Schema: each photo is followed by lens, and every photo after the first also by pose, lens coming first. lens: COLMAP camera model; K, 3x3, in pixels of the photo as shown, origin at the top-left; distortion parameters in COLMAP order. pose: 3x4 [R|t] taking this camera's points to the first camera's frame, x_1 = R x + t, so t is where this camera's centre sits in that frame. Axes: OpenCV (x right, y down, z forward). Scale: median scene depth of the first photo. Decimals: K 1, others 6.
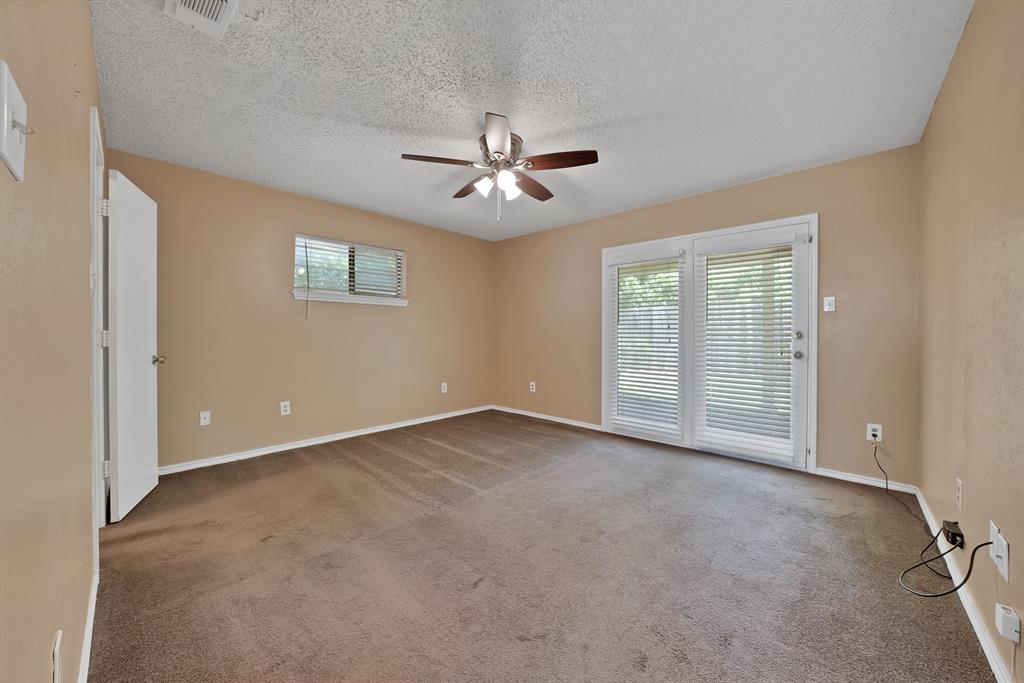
lens RADIAL K [[366.5, 0, 508.9], [0, 366.5, 337.8], [0, 0, 1]] dist [-0.025938, 0.007294]
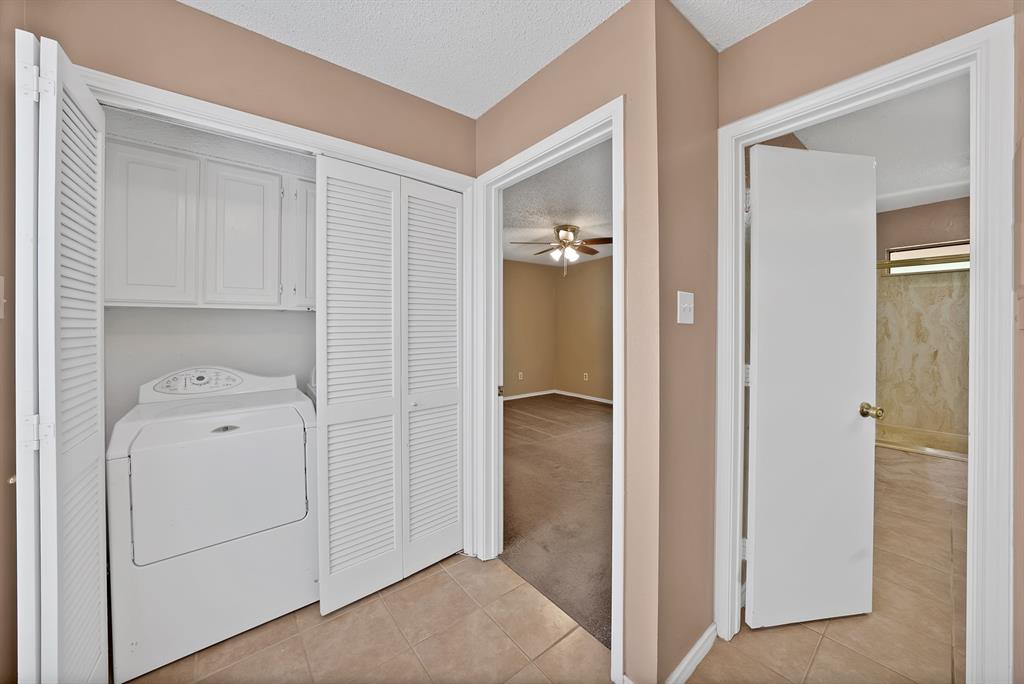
lens RADIAL K [[371.2, 0, 506.3], [0, 371.2, 325.8], [0, 0, 1]] dist [-0.029489, 0.007219]
pose [[0.989018, 0.000907, -0.147794, -0.033488], [-0.002382, 0.999949, -0.009805, -0.054593], [0.147778, 0.010050, 0.988970, -0.568873]]
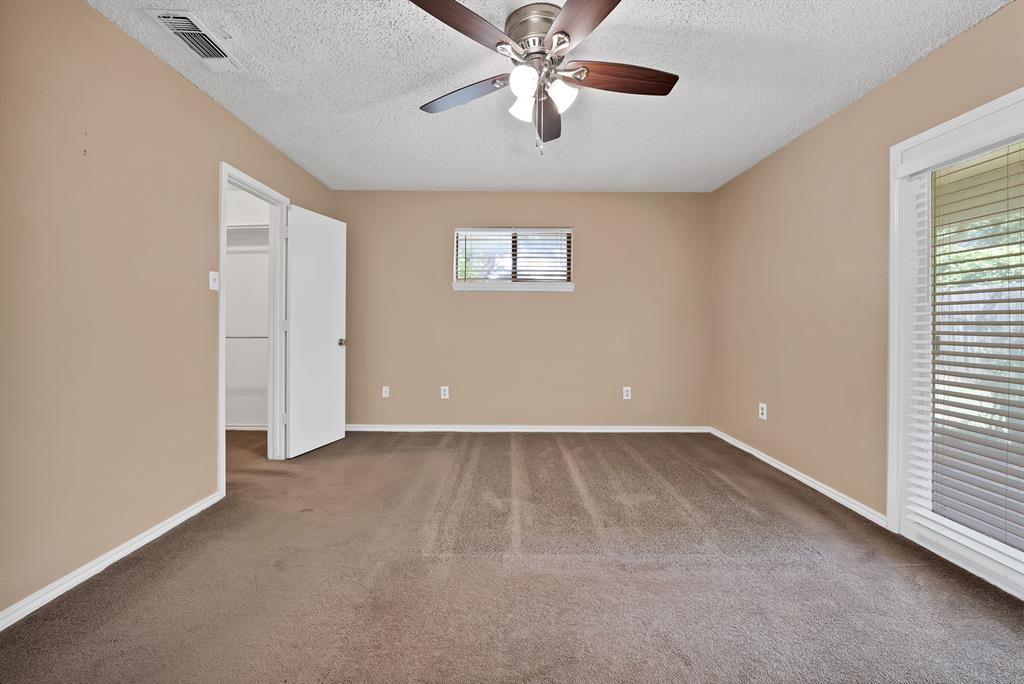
lens RADIAL K [[371.2, 0, 506.3], [0, 371.2, 325.8], [0, 0, 1]] dist [-0.029489, 0.007219]
pose [[0.691945, 0.008353, -0.721902, 0.321135], [-0.013985, 0.999901, -0.001835, -0.003226], [0.721815, 0.011365, 0.691993, 0.398832]]
